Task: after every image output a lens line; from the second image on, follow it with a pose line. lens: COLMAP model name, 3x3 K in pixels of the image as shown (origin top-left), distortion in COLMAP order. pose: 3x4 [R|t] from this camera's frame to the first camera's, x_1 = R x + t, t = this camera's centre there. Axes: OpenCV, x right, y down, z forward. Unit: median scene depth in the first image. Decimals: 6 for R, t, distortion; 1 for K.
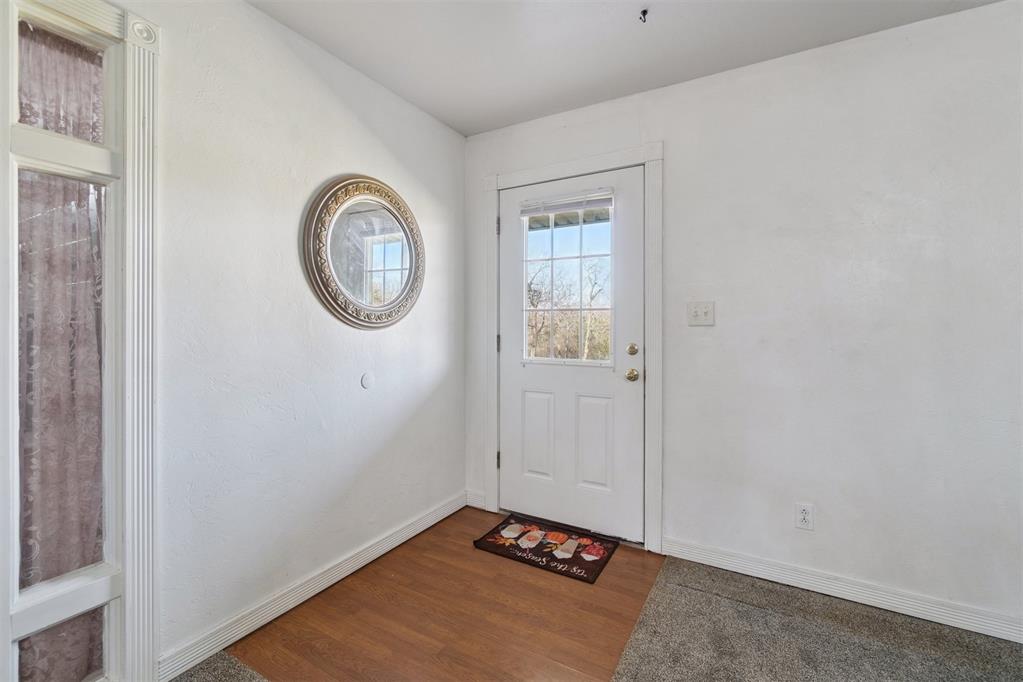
lens RADIAL K [[441.8, 0, 523.4], [0, 441.8, 326.6], [0, 0, 1]] dist [-0.004101, 0.000561]
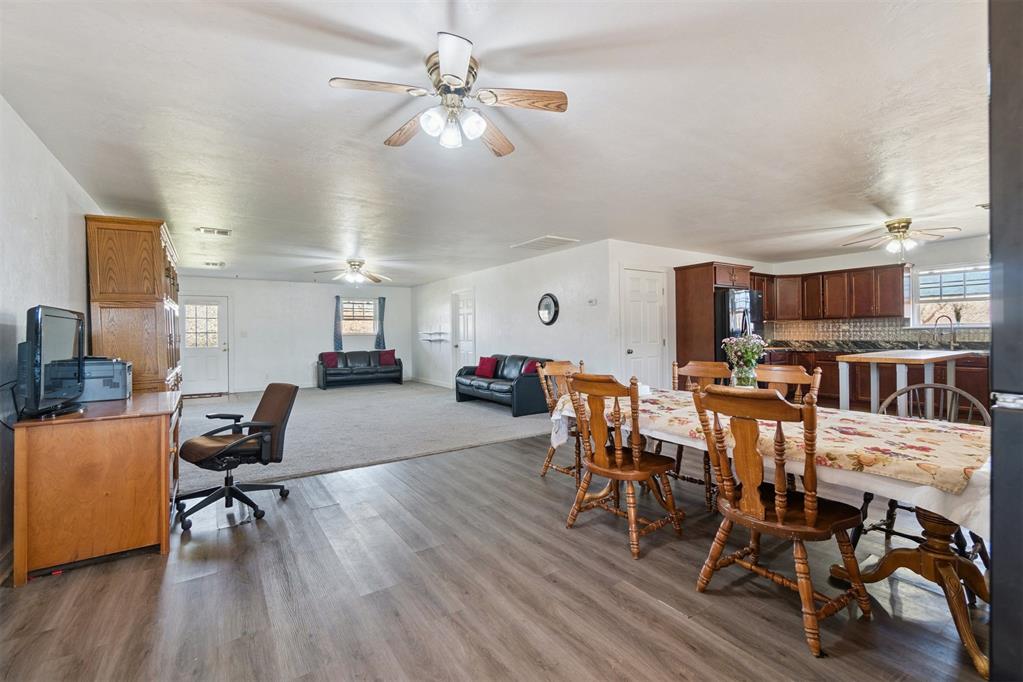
lens RADIAL K [[441.8, 0, 509.2], [0, 441.8, 333.2], [0, 0, 1]] dist [-0.004101, 0.000561]
pose [[0.446204, -0.002964, 0.894926, -2.134119], [0.010437, 0.999944, -0.001892, -0.003039], [-0.894870, 0.010184, 0.446210, -3.015288]]
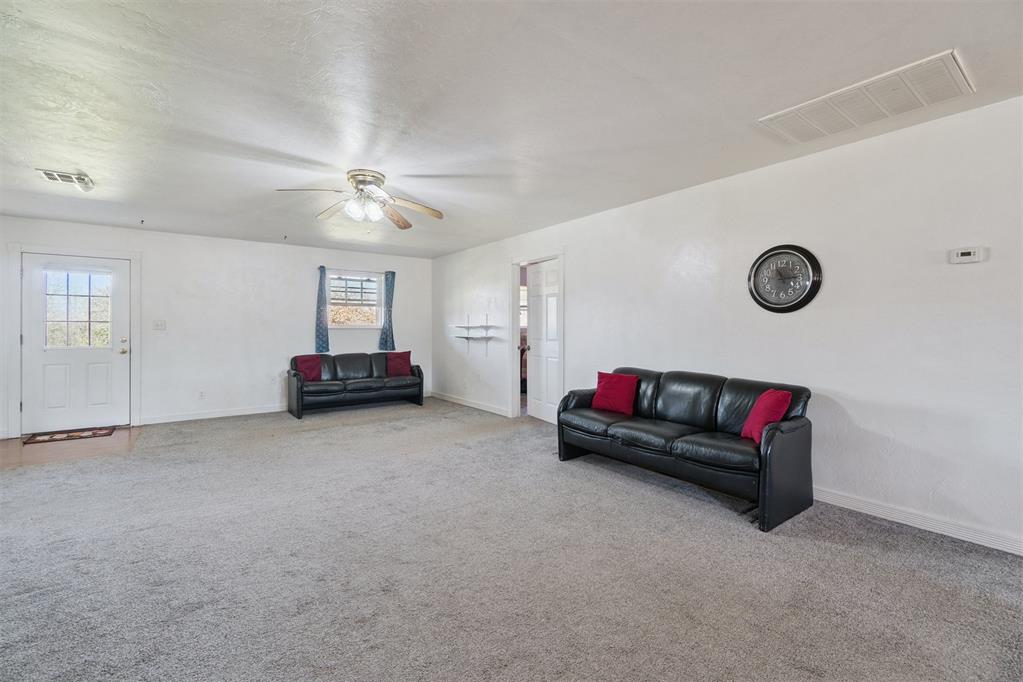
lens RADIAL K [[441.8, 0, 509.2], [0, 441.8, 327.2], [0, 0, 1]] dist [-0.004101, 0.000561]
pose [[0.409057, 0.003550, 0.912502, -1.007856], [-0.000299, 0.999993, -0.003756, -0.005907], [-0.912509, 0.001263, 0.409055, -1.730684]]
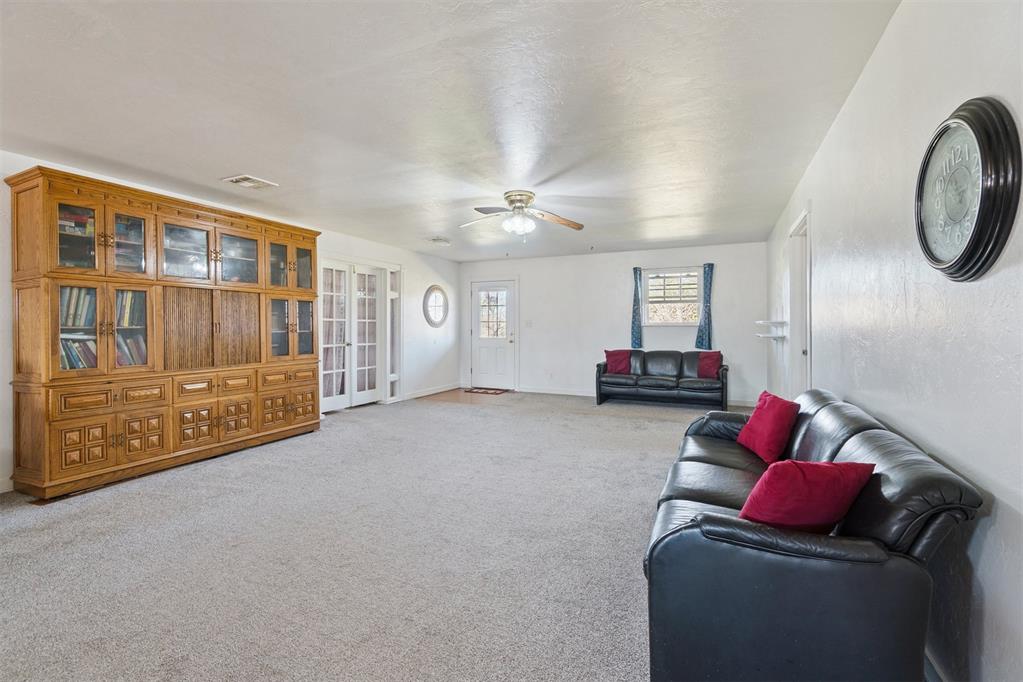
lens RADIAL K [[441.8, 0, 521.8], [0, 441.8, 329.0], [0, 0, 1]] dist [-0.004101, 0.000561]
pose [[0.996012, 0.000061, 0.089215, 0.021551], [-0.000619, 0.999980, 0.006229, -0.004631], [-0.089213, -0.006260, 0.995993, -2.429867]]
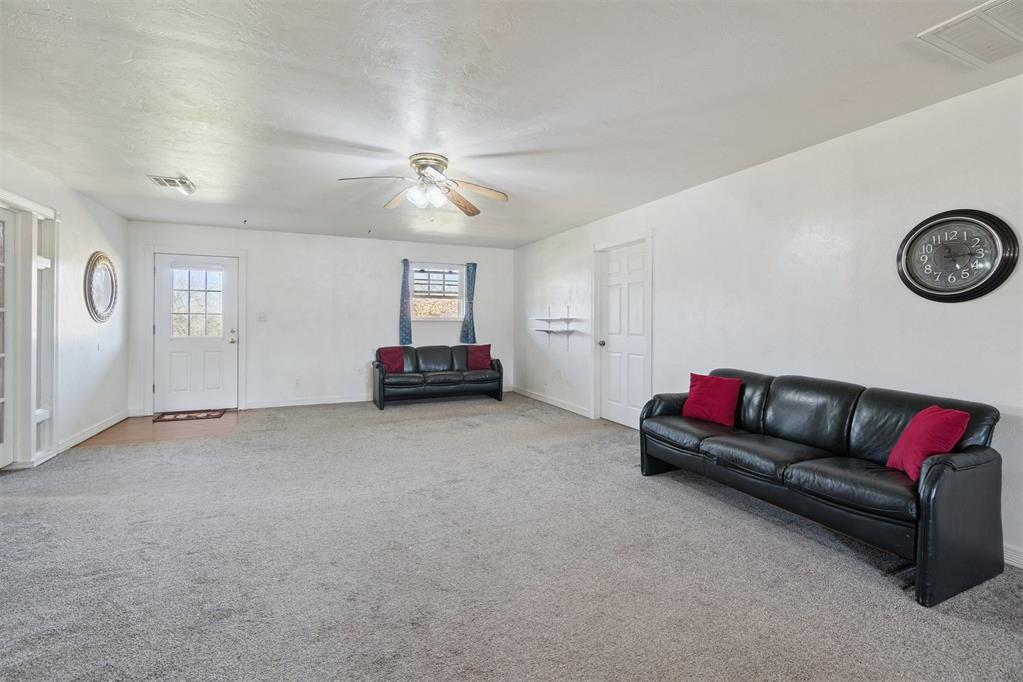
lens RADIAL K [[441.8, 0, 509.5], [0, 441.8, 320.6], [0, 0, 1]] dist [-0.004101, 0.000561]
pose [[0.593743, 0.003610, 0.804647, -0.825585], [-0.004176, 0.999990, -0.001404, -0.008543], [-0.804644, -0.002527, 0.593752, -1.728371]]
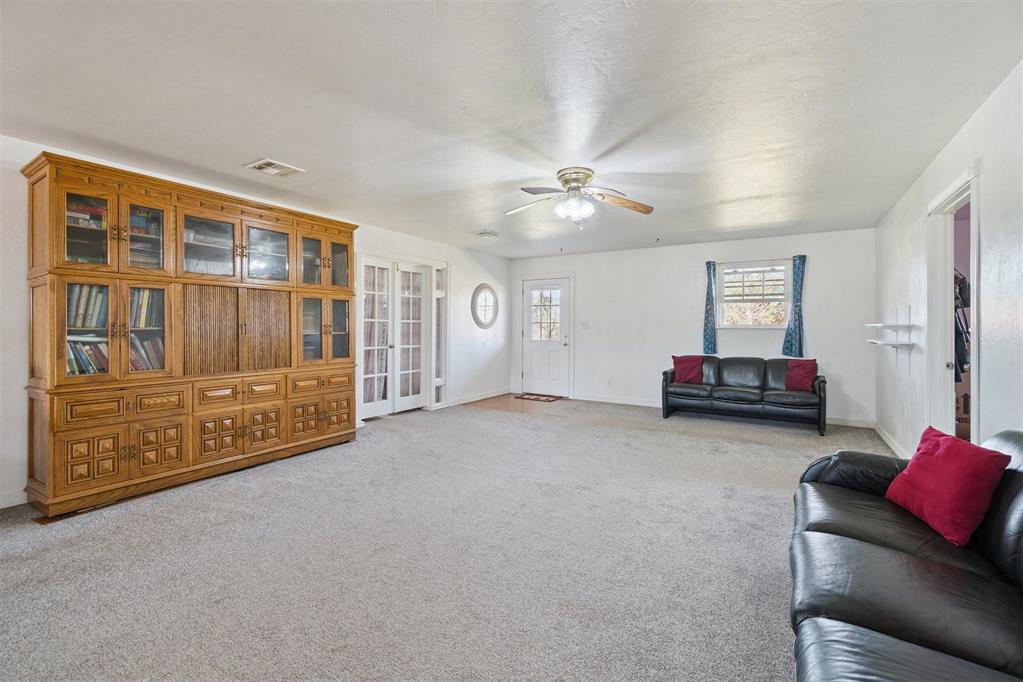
lens RADIAL K [[441.8, 0, 522.9], [0, 441.8, 326.6], [0, 0, 1]] dist [-0.004101, 0.000561]
pose [[0.999437, 0.005755, -0.033043, 0.044600], [-0.005734, 0.999983, 0.000710, -0.013750], [0.033046, -0.000520, 0.999454, -2.163079]]
